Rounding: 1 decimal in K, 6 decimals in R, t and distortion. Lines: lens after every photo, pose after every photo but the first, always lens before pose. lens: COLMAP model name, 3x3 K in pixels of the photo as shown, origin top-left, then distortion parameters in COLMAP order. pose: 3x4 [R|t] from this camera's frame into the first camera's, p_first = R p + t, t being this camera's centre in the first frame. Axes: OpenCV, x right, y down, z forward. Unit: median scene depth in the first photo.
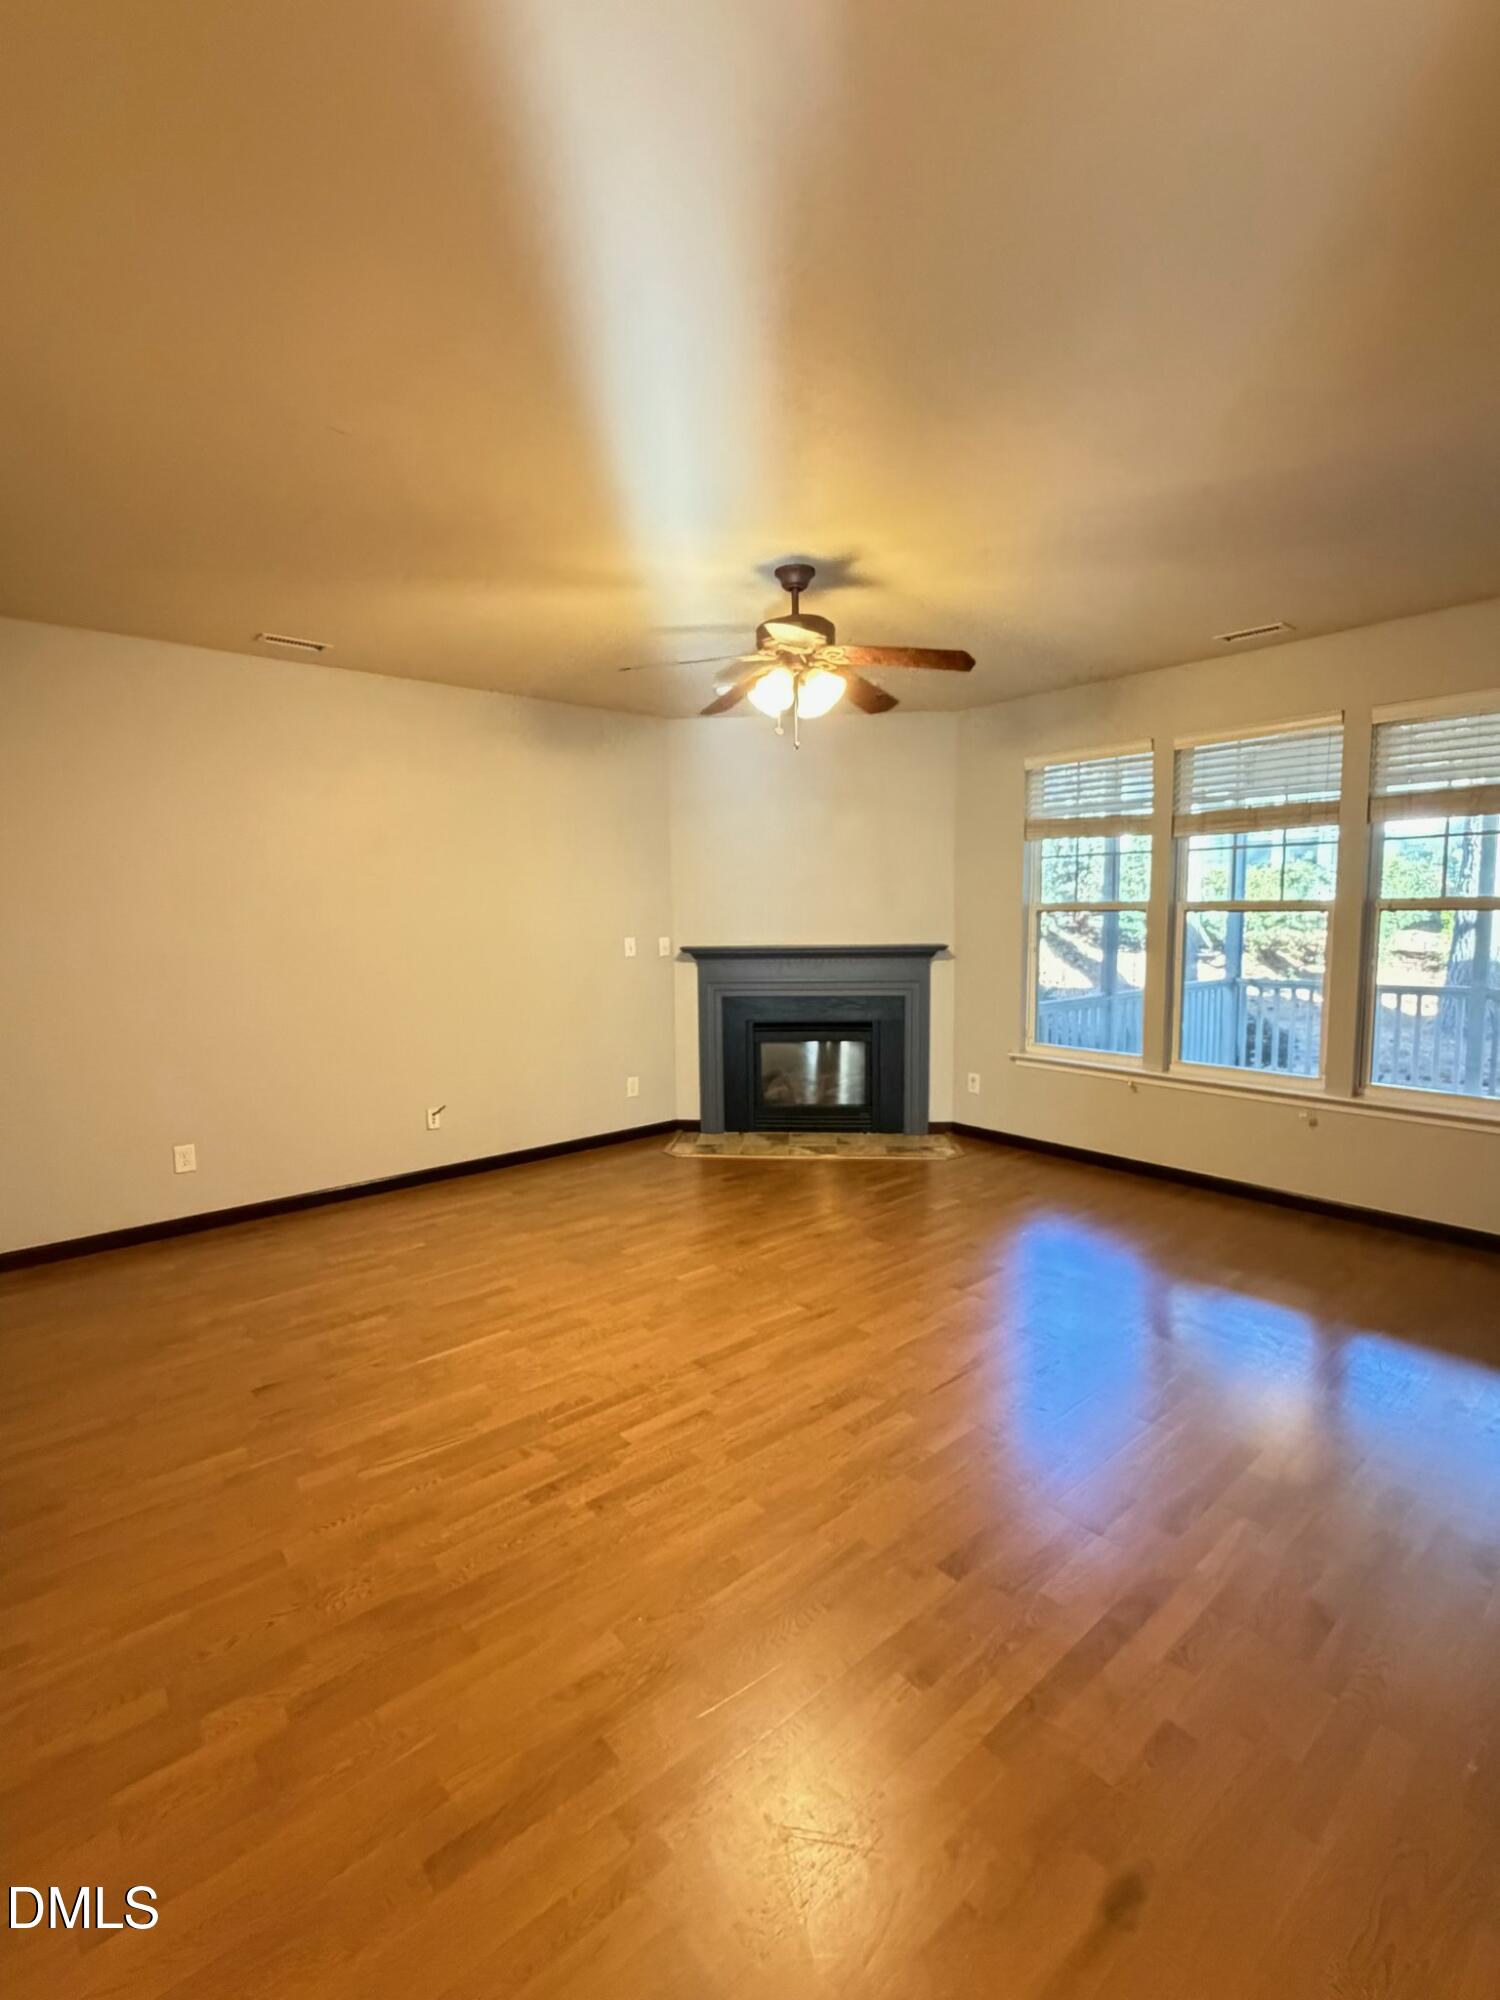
lens RADIAL K [[896.9, 0, 748.6], [0, 896.9, 1004.1], [0, 0, 1]] dist [-0.000655, 0.000016]
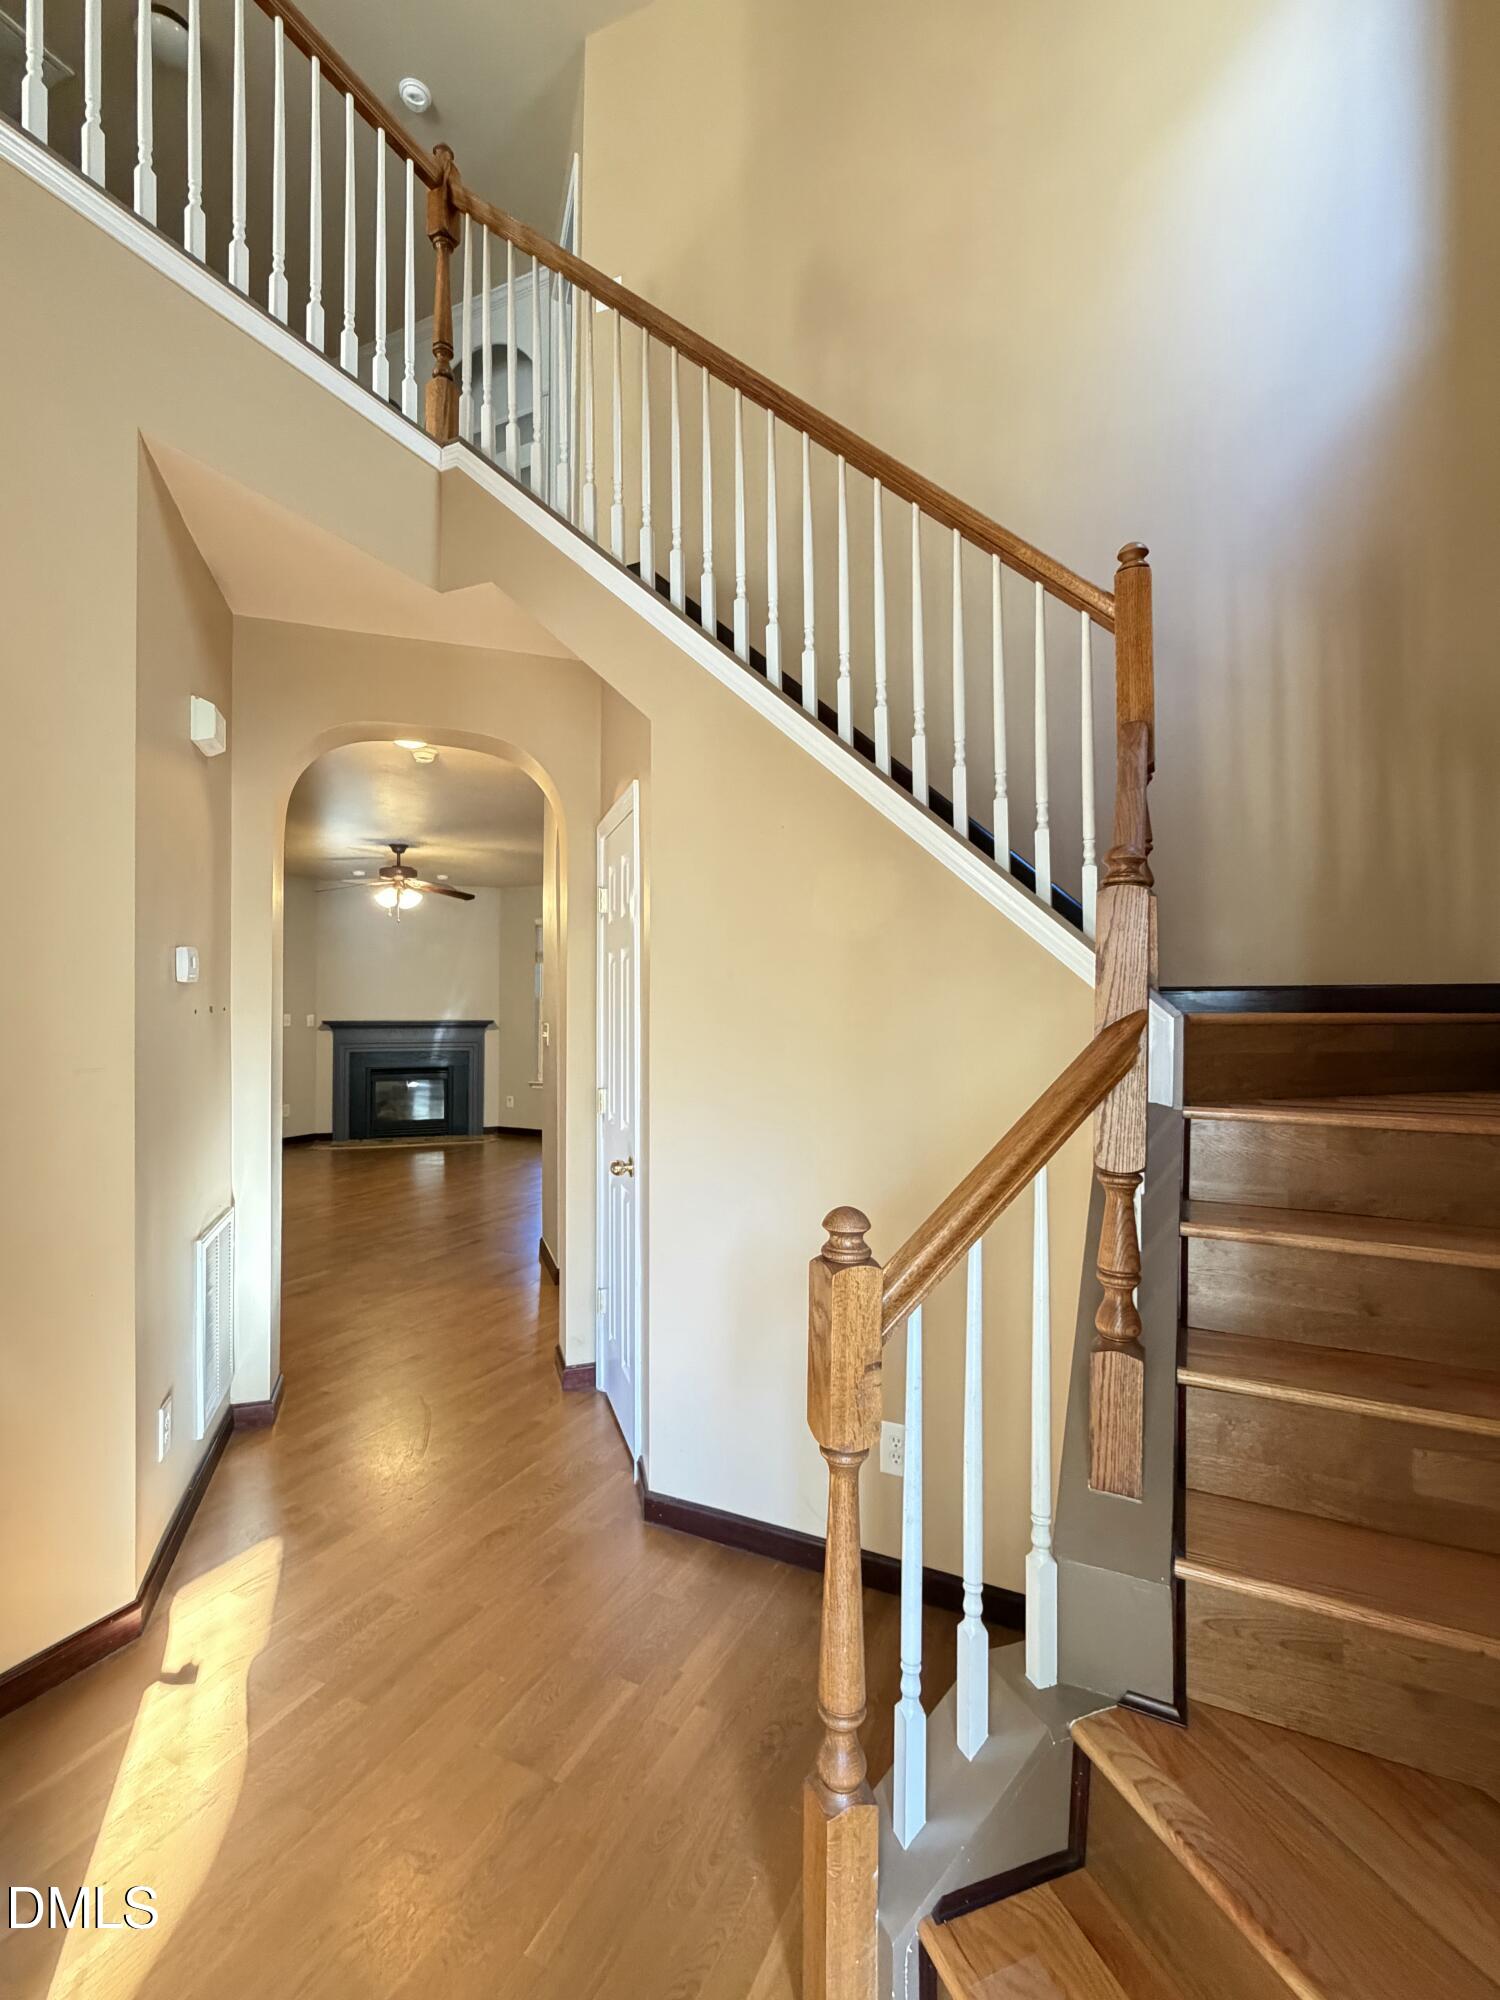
lens RADIAL K [[896.9, 0, 741.4], [0, 896.9, 1002.8], [0, 0, 1]] dist [-0.000655, 0.000016]
pose [[0.918448, 0.014451, 0.395278, -0.021068], [0.018374, 0.996695, -0.079132, 0.042748], [-0.395115, 0.079941, 0.915147, -0.735339]]
